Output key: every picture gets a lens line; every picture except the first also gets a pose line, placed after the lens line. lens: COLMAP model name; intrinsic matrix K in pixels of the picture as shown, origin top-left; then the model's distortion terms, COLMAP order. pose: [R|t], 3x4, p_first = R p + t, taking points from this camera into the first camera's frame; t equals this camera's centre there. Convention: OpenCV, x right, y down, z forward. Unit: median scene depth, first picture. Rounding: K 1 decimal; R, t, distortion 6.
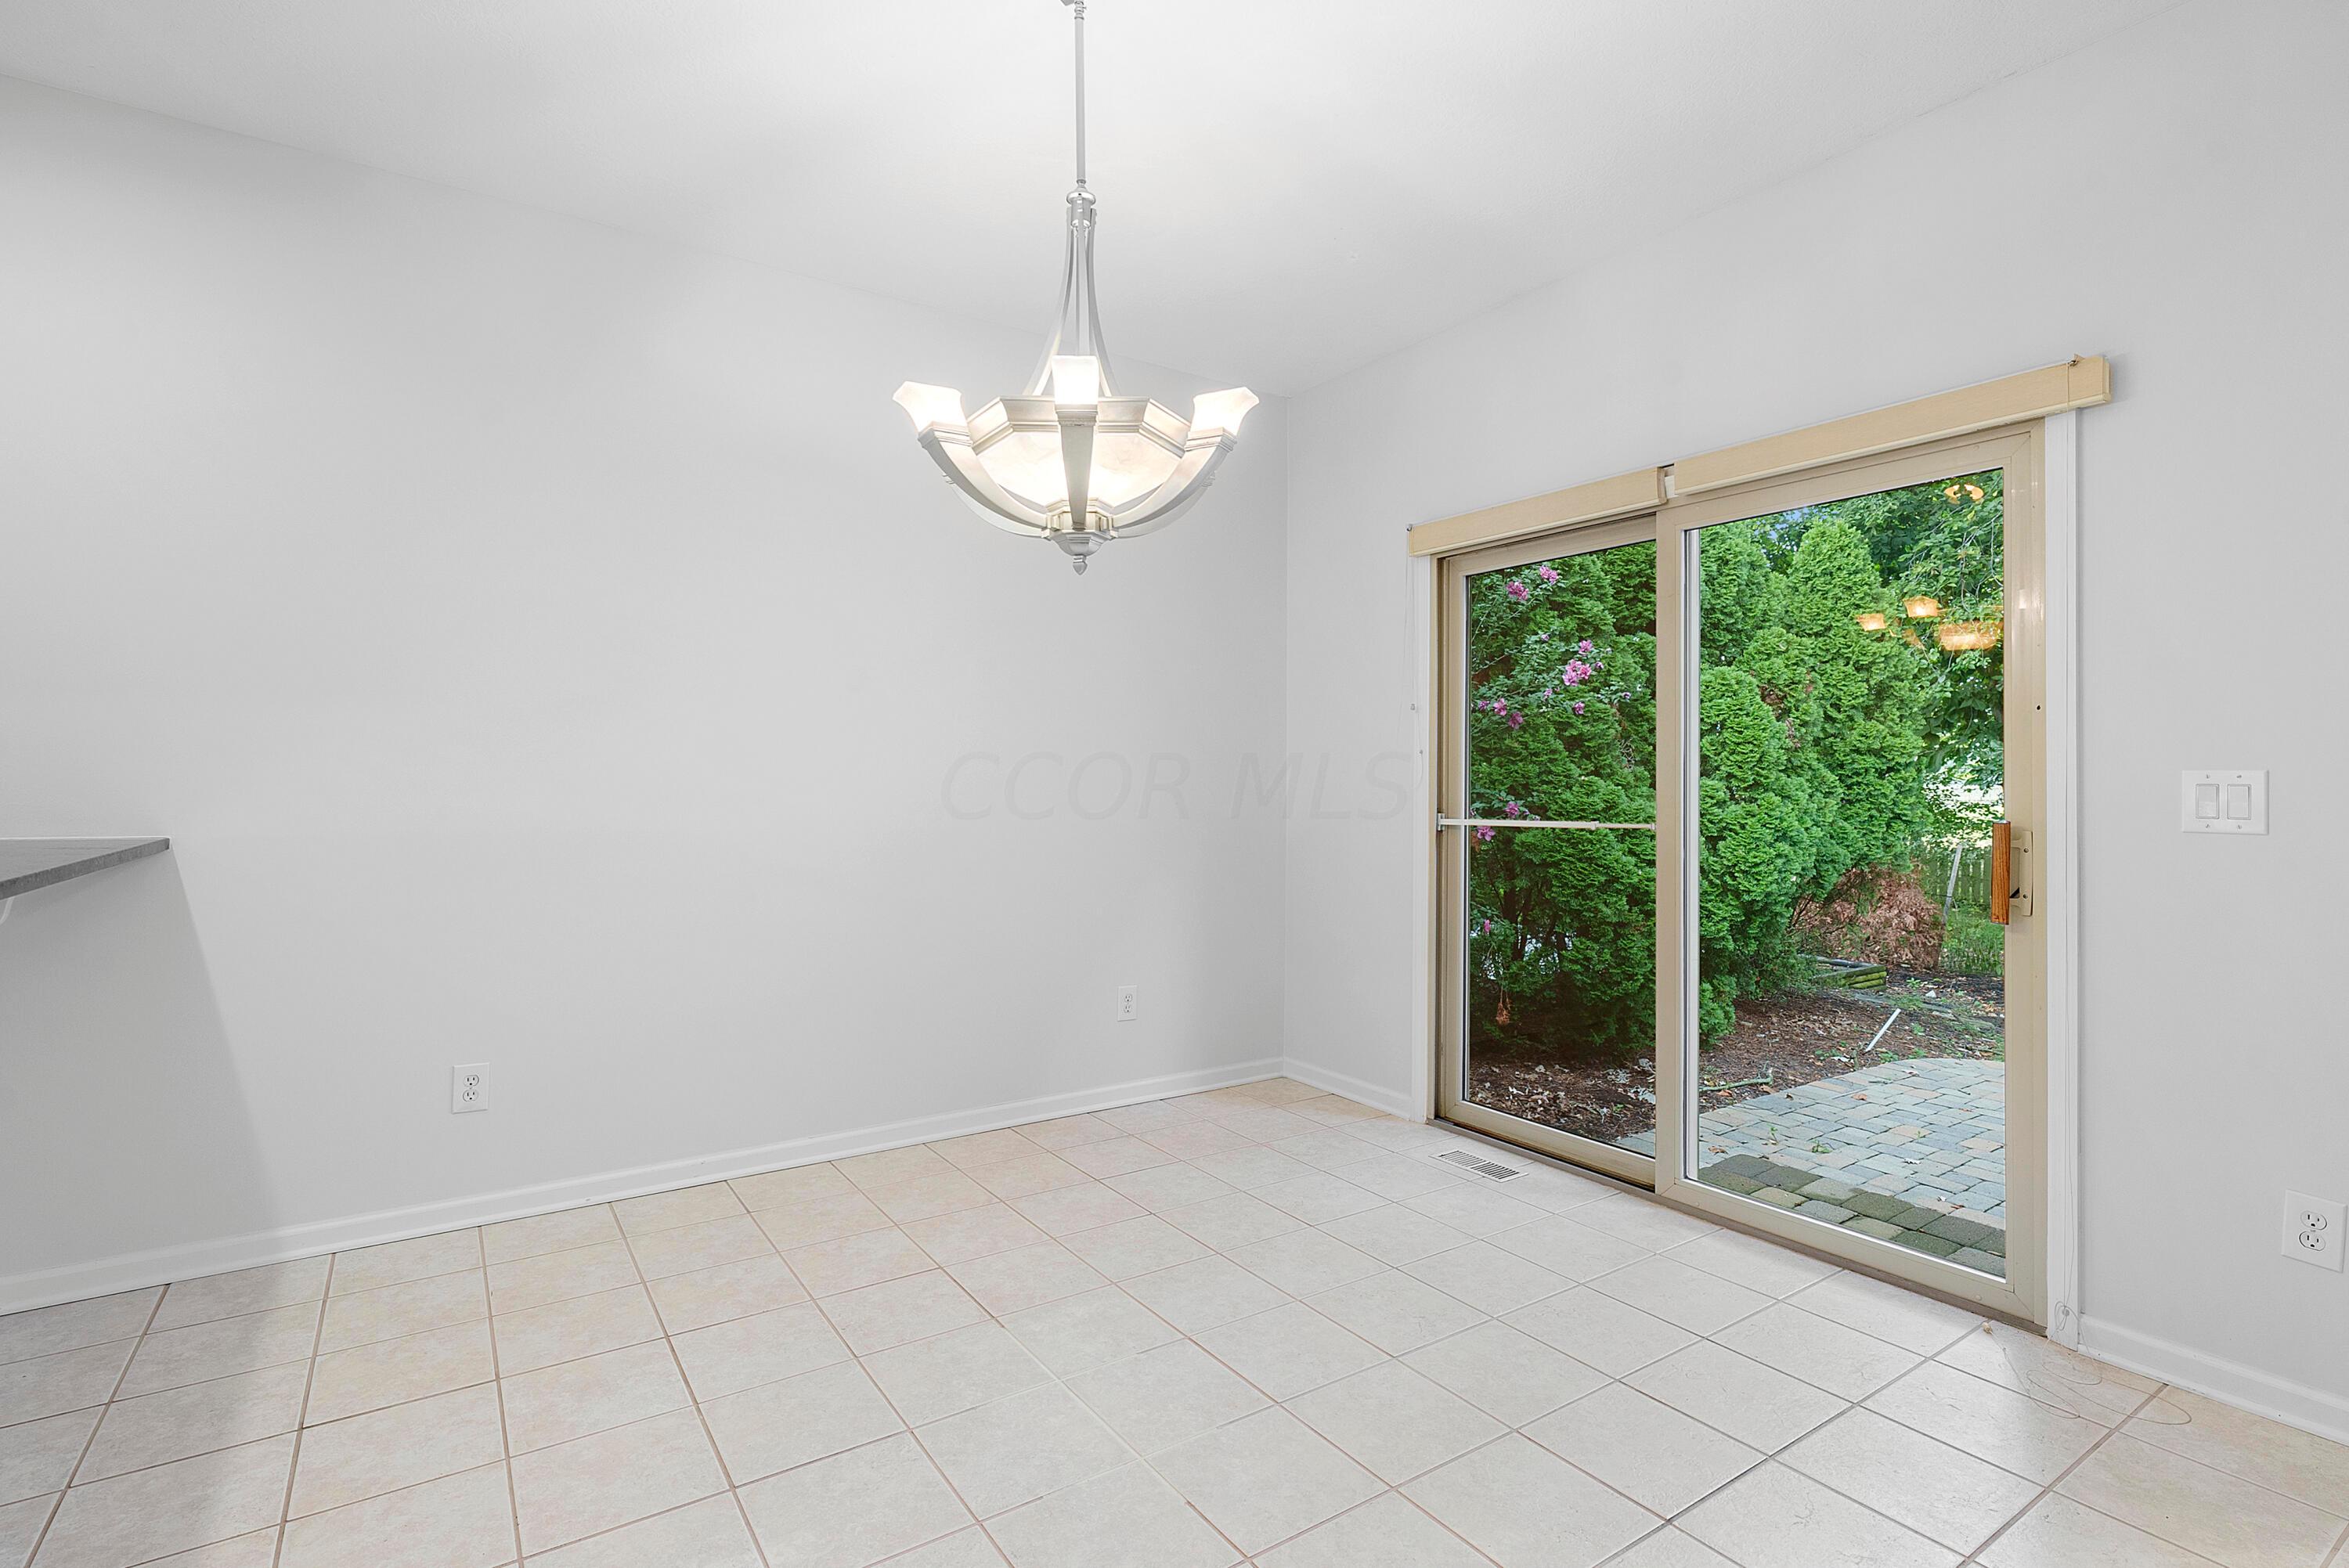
lens RADIAL K [[1130.3, 0, 1174.5], [0, 1130.3, 784.0], [0, 0, 1]] dist [0.000150, -0.000087]
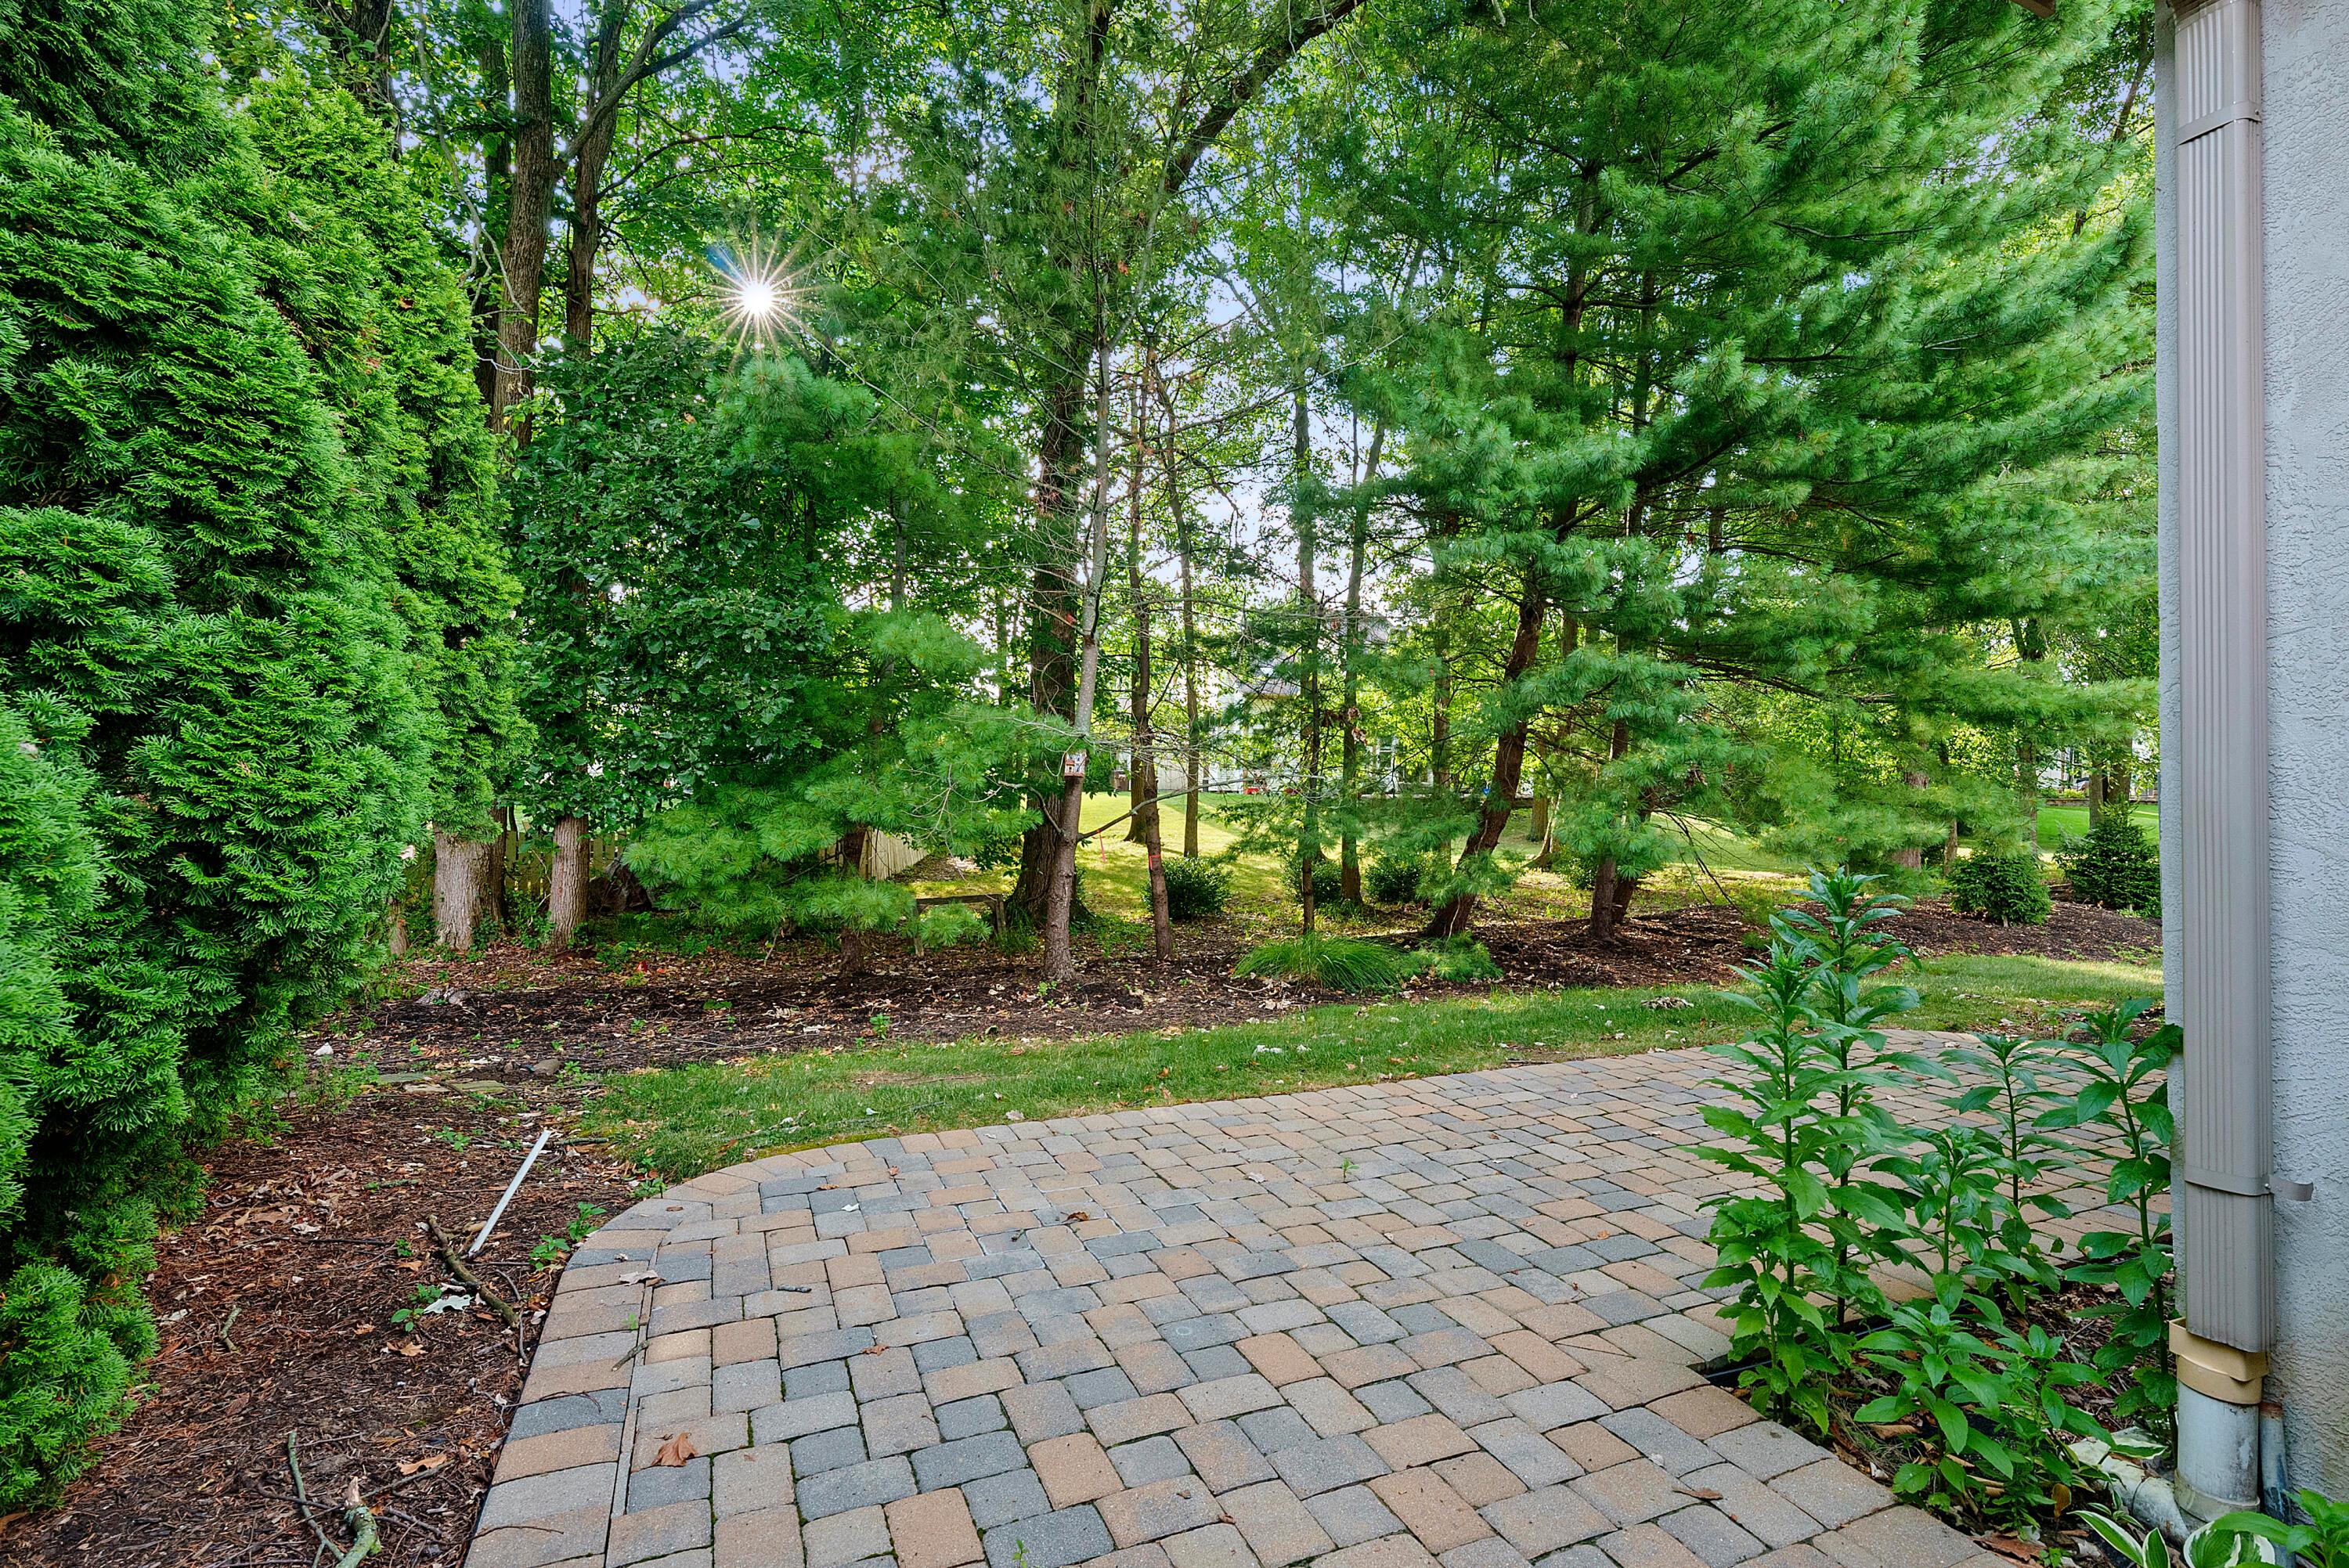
lens RADIAL K [[1067.7, 0, 1178.7], [0, 1067.7, 768.4], [0, 0, 1]] dist [0.004875, 0.000435]
pose [[0.184999, 0.017438, 0.982584, 0.273593], [0.003313, 0.999826, -0.018367, 0.064316], [-0.982733, 0.006653, 0.184909, 0.705697]]
